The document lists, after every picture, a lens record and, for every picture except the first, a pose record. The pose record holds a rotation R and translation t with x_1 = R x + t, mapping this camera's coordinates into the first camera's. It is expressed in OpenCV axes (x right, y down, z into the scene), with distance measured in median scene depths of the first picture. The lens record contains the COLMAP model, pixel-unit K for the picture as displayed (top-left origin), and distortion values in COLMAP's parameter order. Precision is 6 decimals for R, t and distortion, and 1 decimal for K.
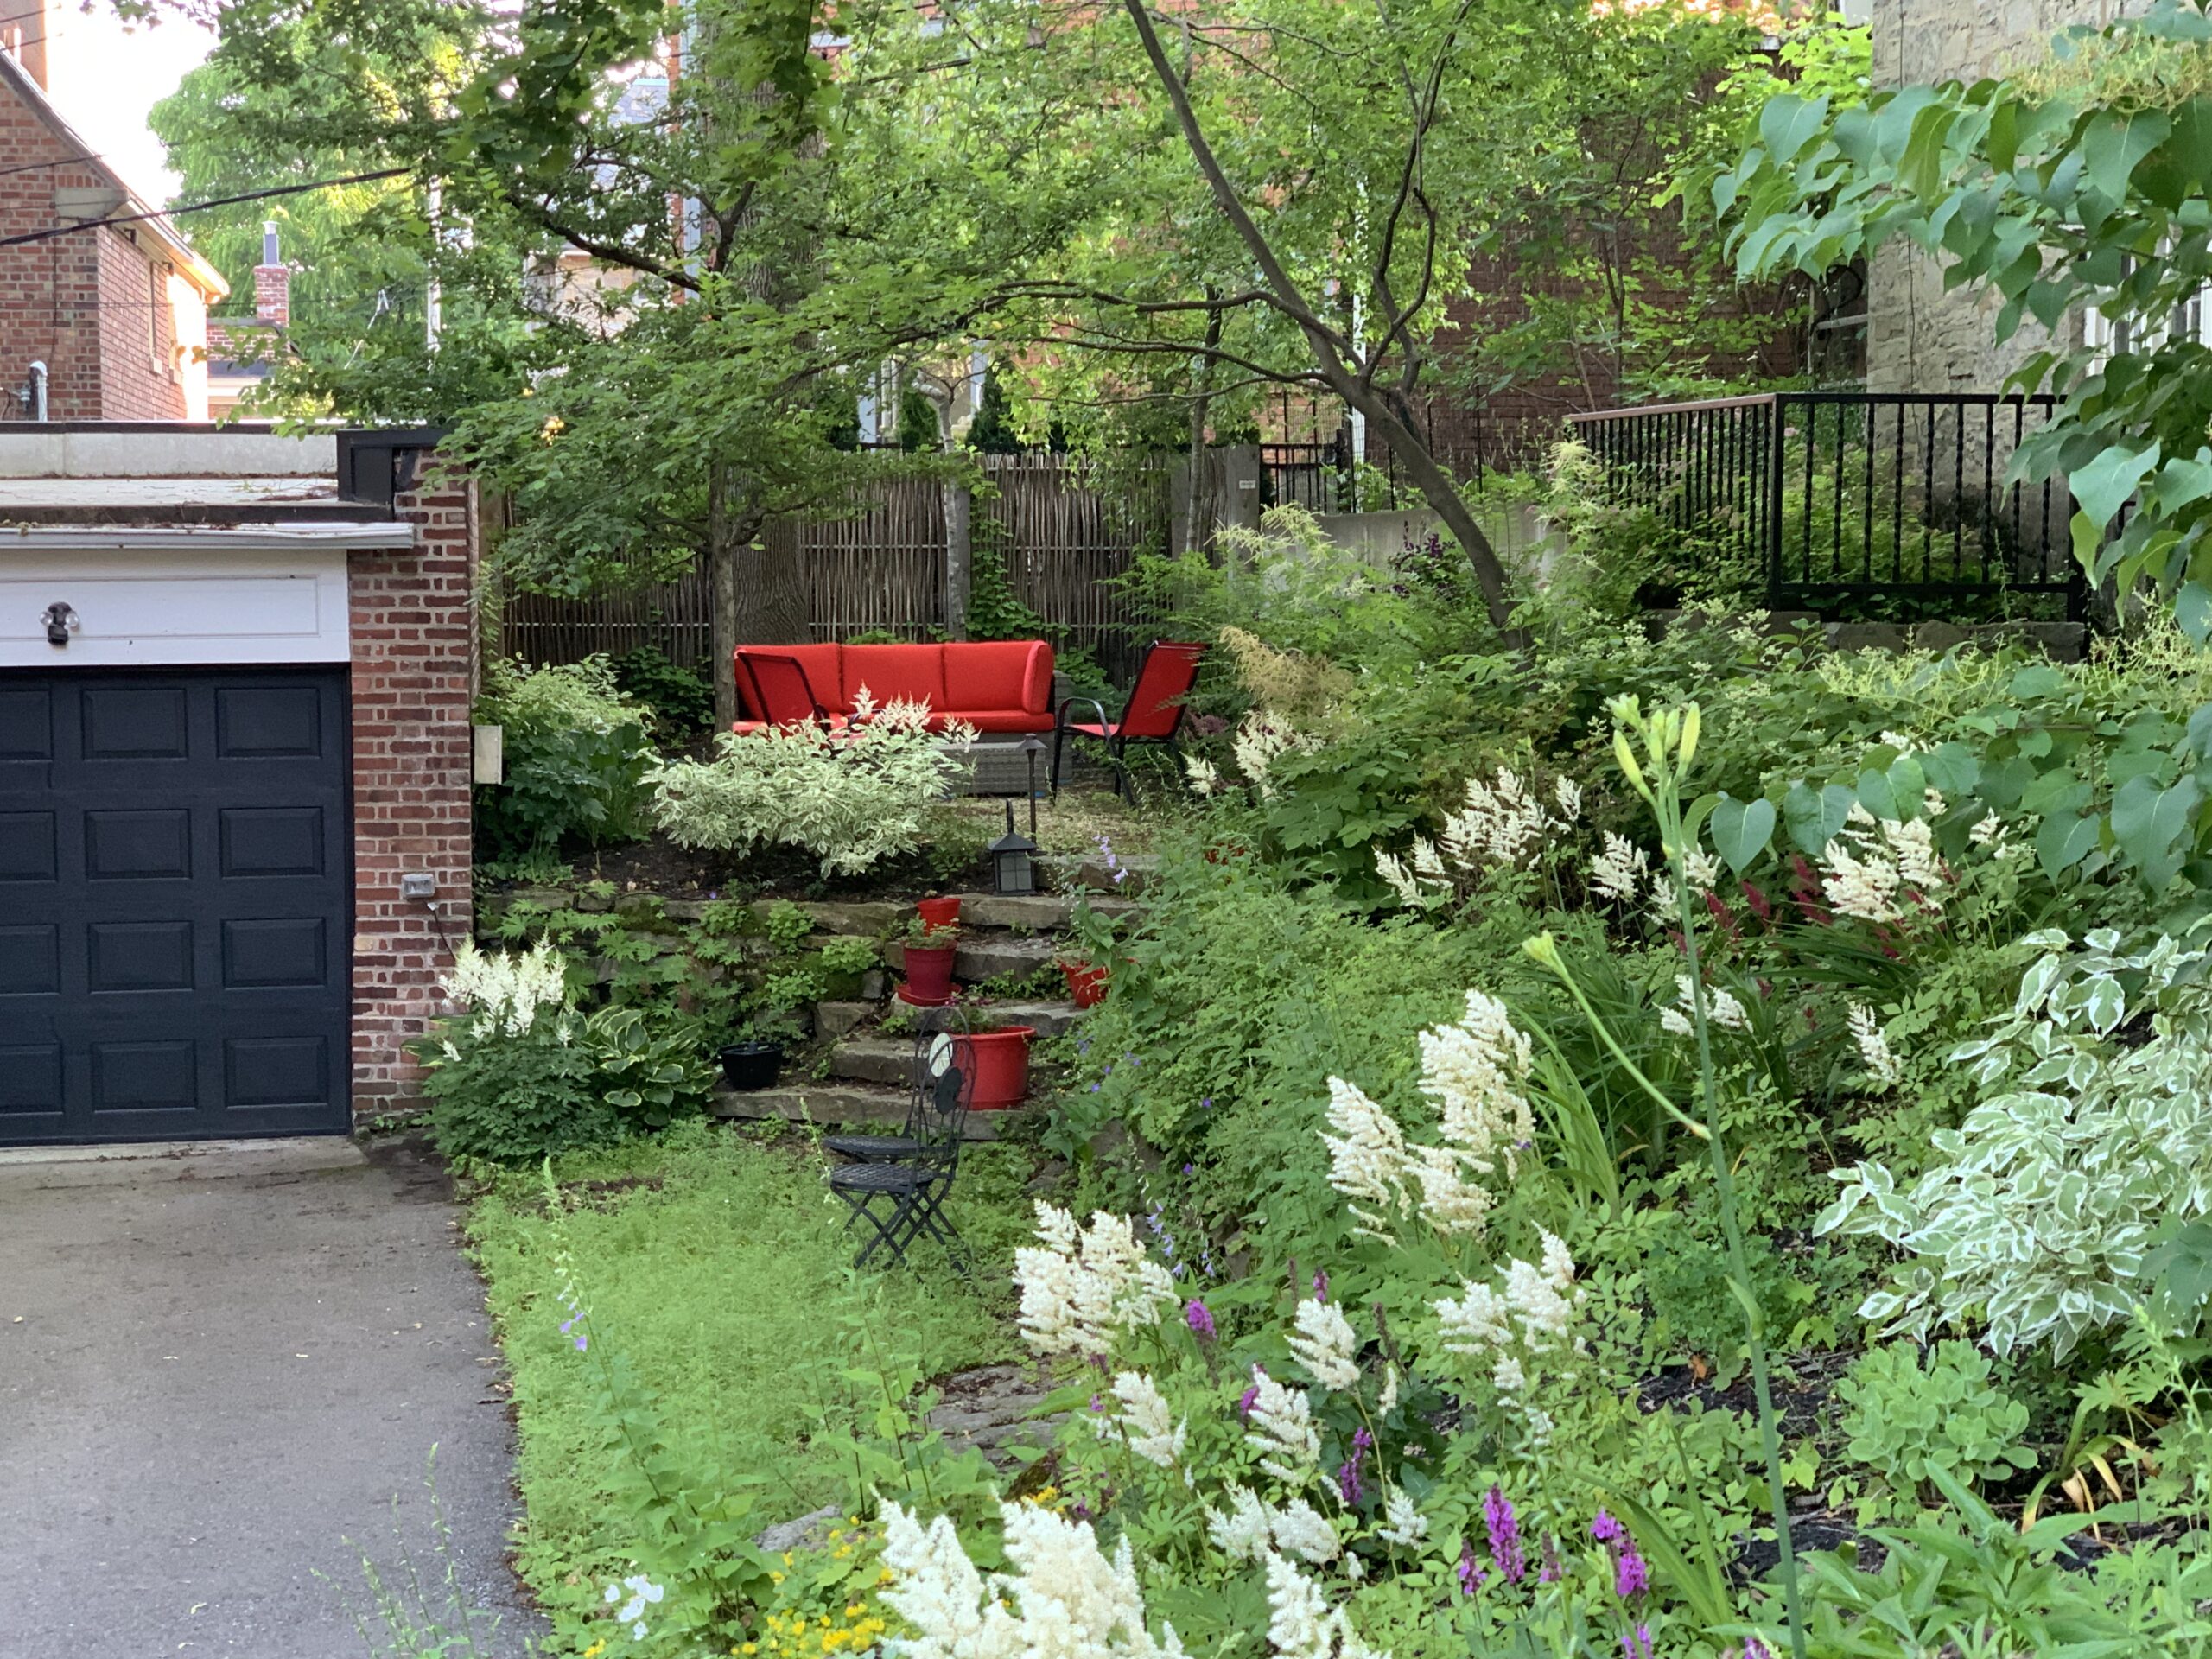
lens RADIAL K [[3471.8, 0, 1106.0], [0, 3471.8, 829.5], [0, 0, 1]] dist [-0.158727, 1.783963]
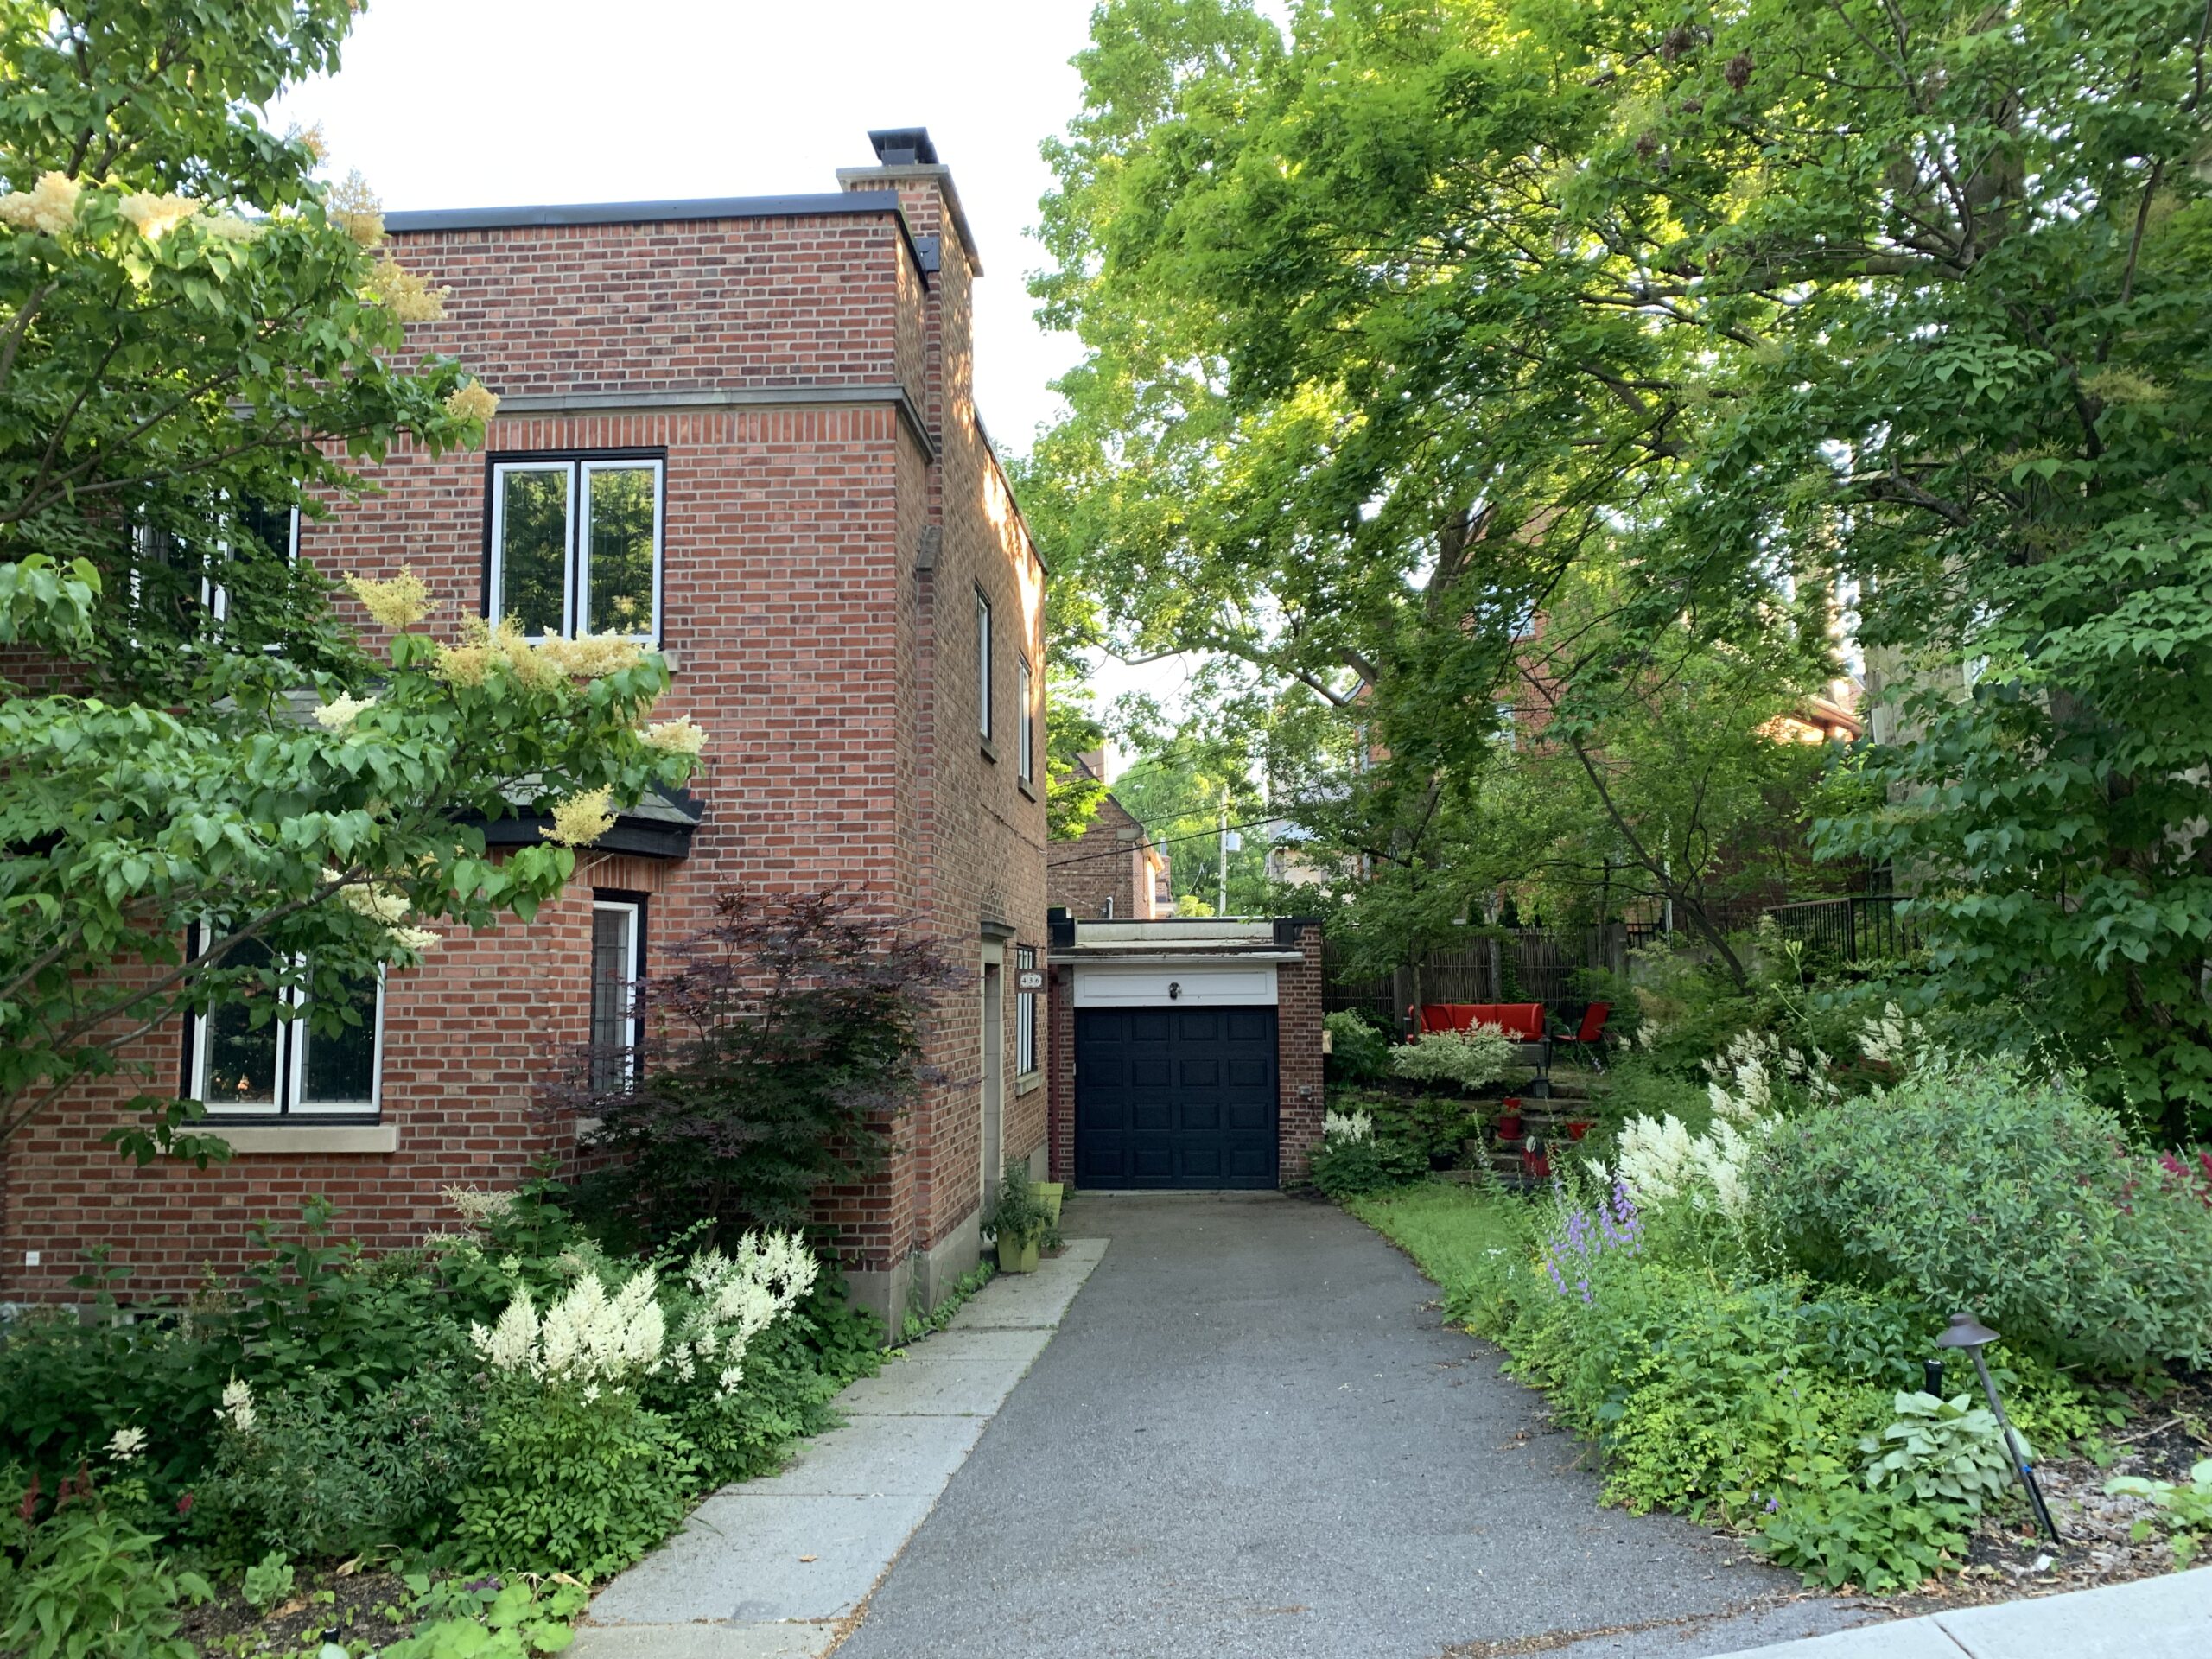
lens RADIAL K [[1711.1, 0, 1070.2], [0, 1711.1, 787.8], [0, 0, 1]] dist [0.109384, -0.328074]
pose [[0.969656, -0.029358, -0.242703, -0.047701], [-0.018667, 0.980974, -0.193240, 0.045926], [0.243758, 0.191907, 0.950660, -0.327397]]
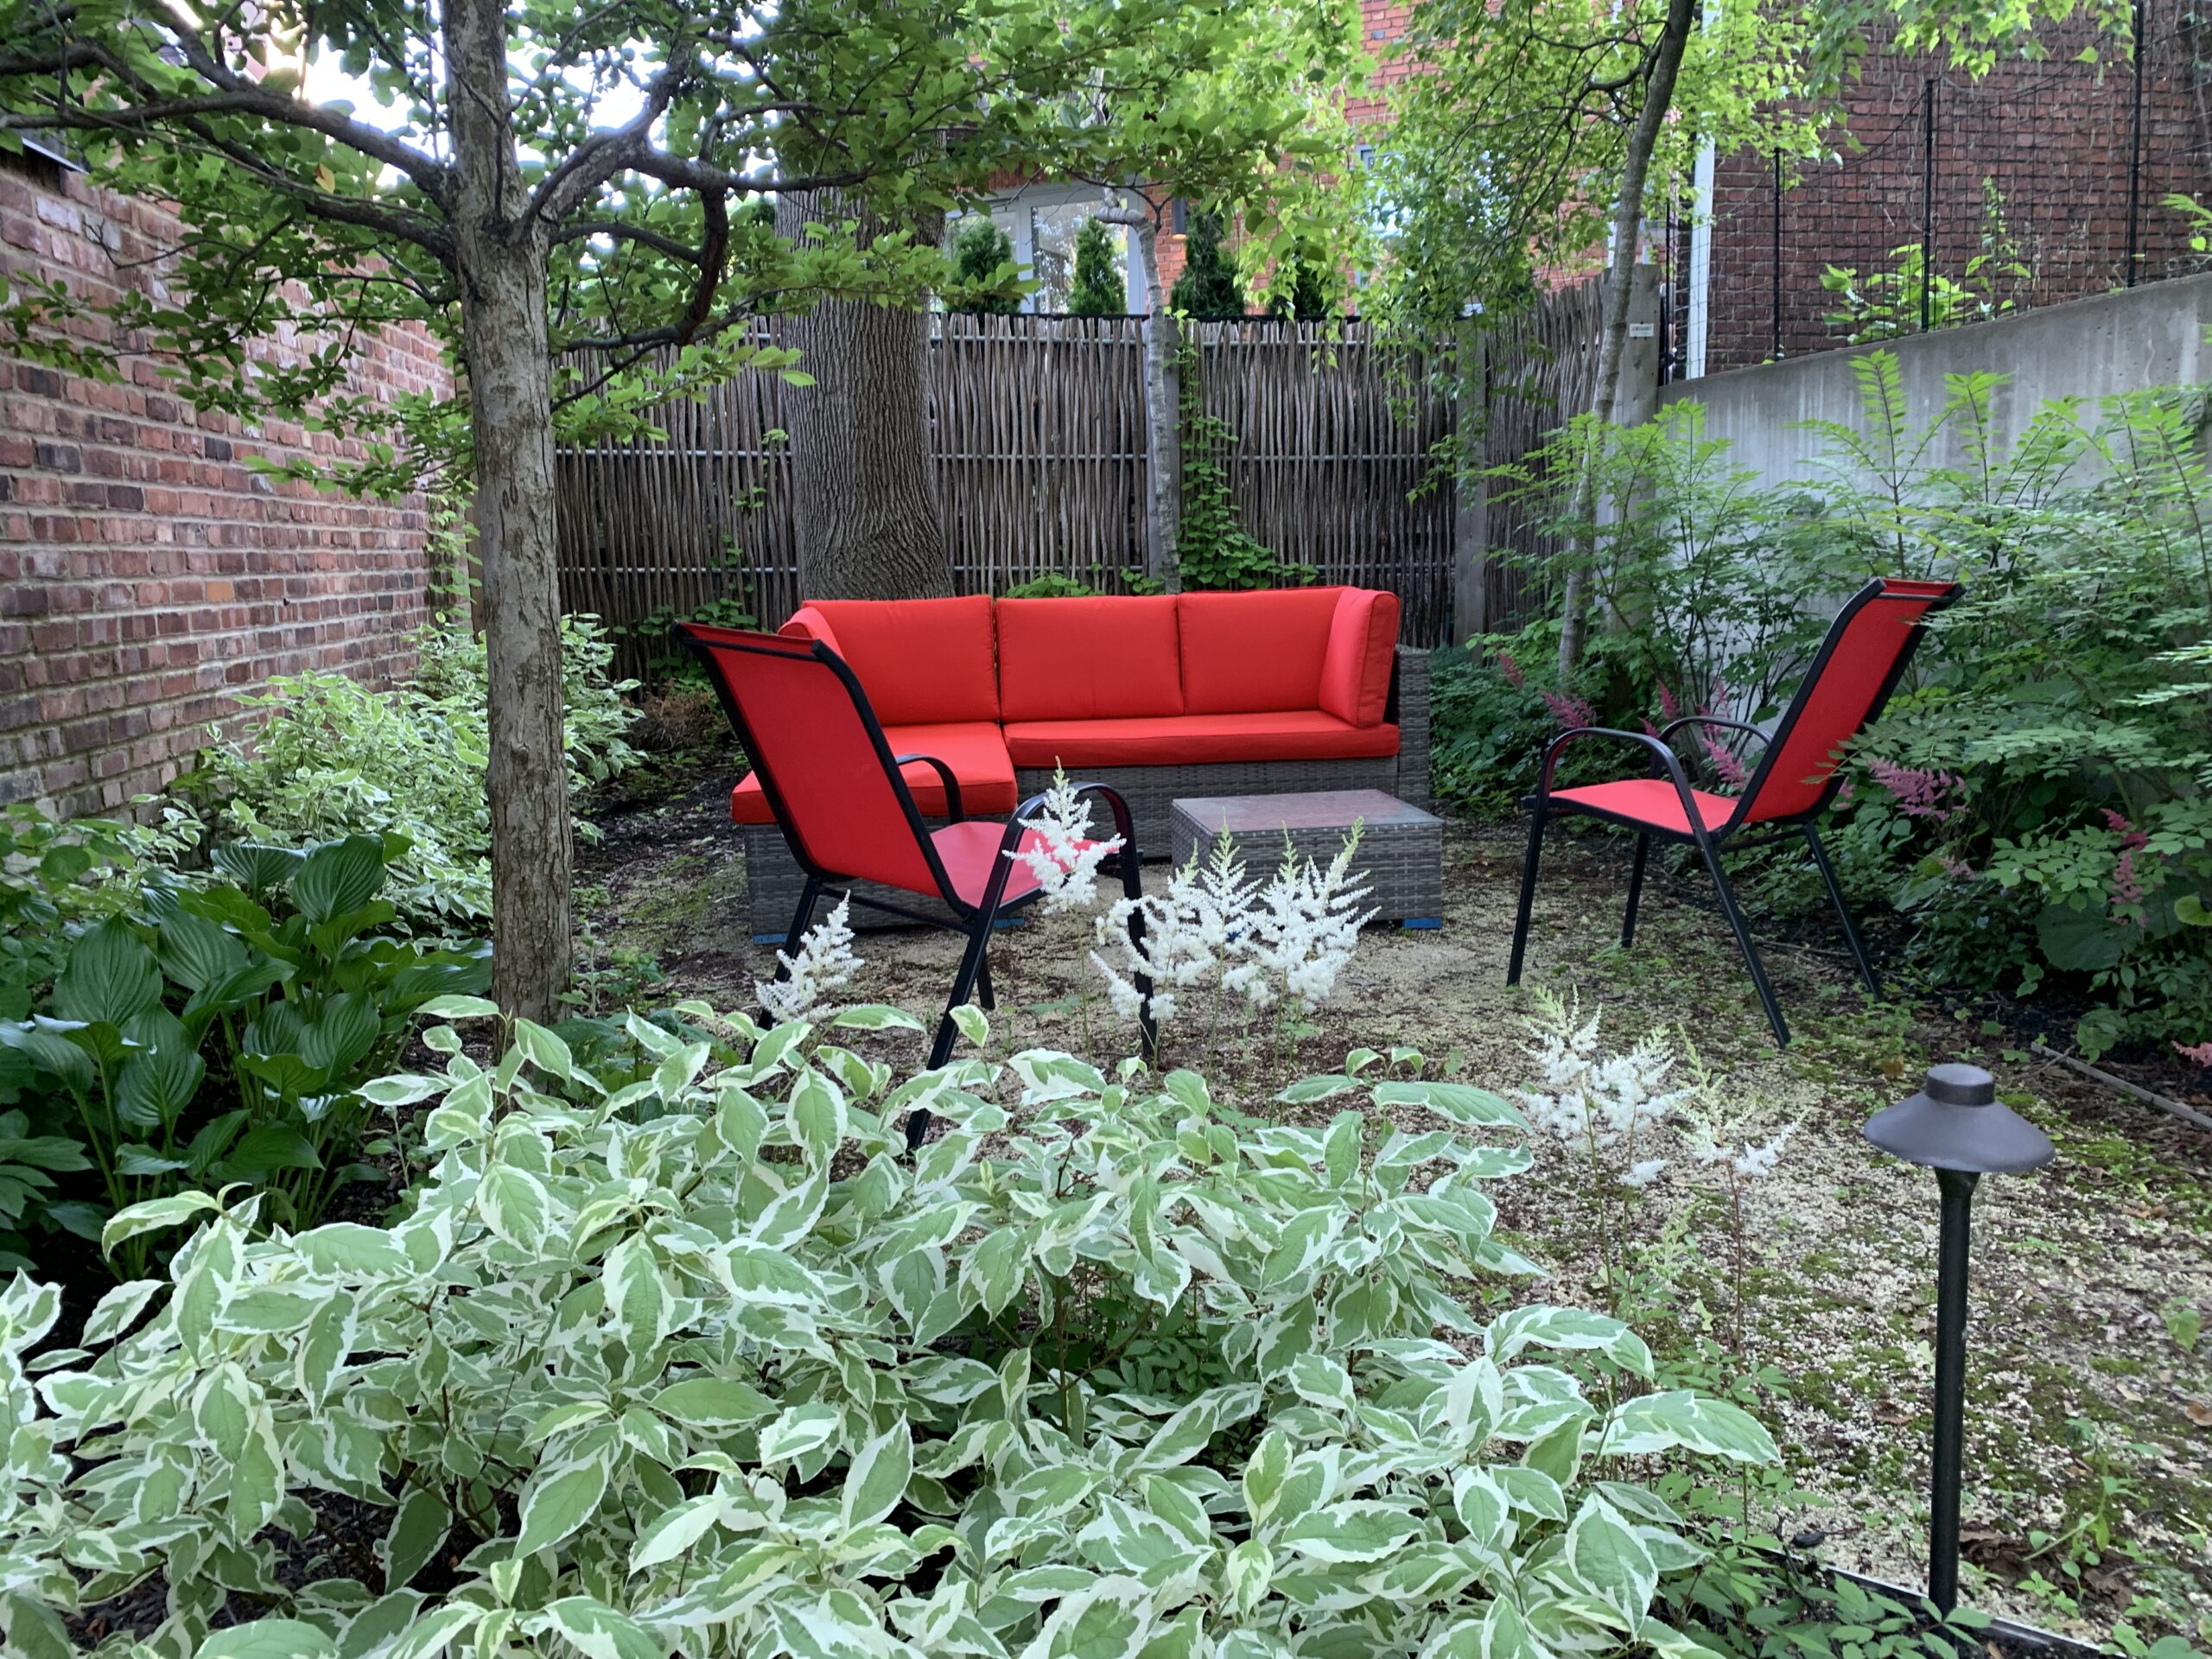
lens RADIAL K [[1711.1, 0, 1070.2], [0, 1711.1, 787.8], [0, 0, 1]] dist [0.109384, -0.328074]
pose [[0.999220, 0.000230, -0.039496, -0.067938], [0.002208, 0.998095, 0.061654, -0.051396], [0.039435, -0.061693, 0.997316, 0.929578]]
